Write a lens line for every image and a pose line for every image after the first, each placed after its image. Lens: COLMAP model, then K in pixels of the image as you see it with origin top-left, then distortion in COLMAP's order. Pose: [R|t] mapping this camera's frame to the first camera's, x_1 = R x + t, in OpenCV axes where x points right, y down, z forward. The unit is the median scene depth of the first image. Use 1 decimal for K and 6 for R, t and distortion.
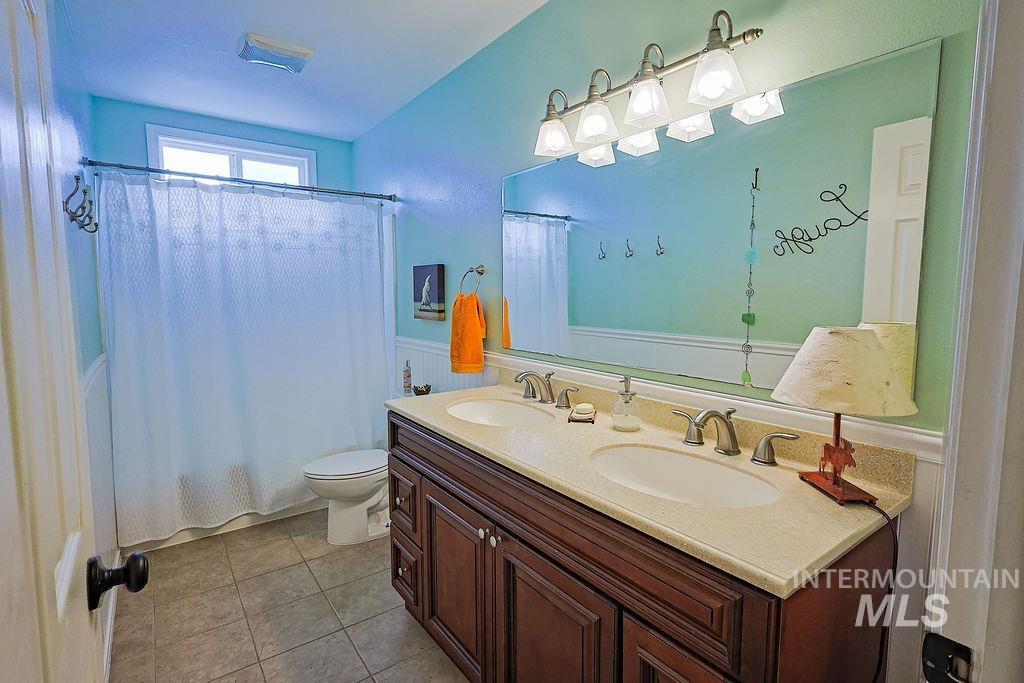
lens RADIAL K [[504.2, 0, 512.9], [0, 504.2, 341.0], [0, 0, 1]] dist [0.002832, 0.000192]
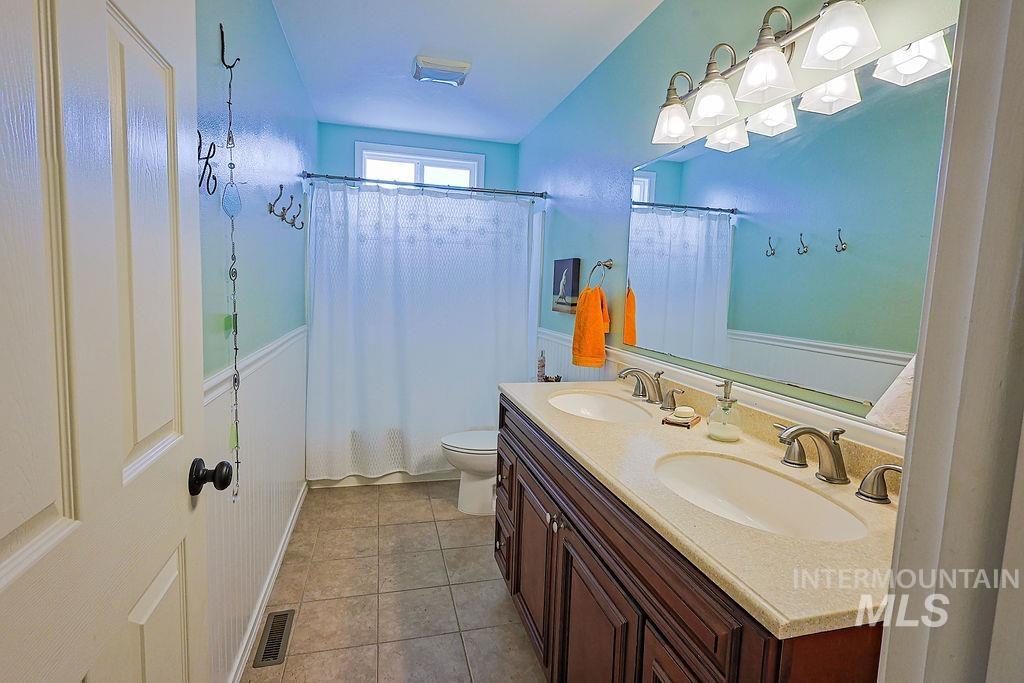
lens RADIAL K [[504.2, 0, 508.3], [0, 504.2, 338.7], [0, 0, 1]] dist [0.002832, 0.000192]
pose [[0.927764, 0.070077, -0.366530, 0.148090], [-0.071181, 0.997408, 0.010521, 0.010688], [0.366317, 0.016329, 0.930347, 0.010864]]
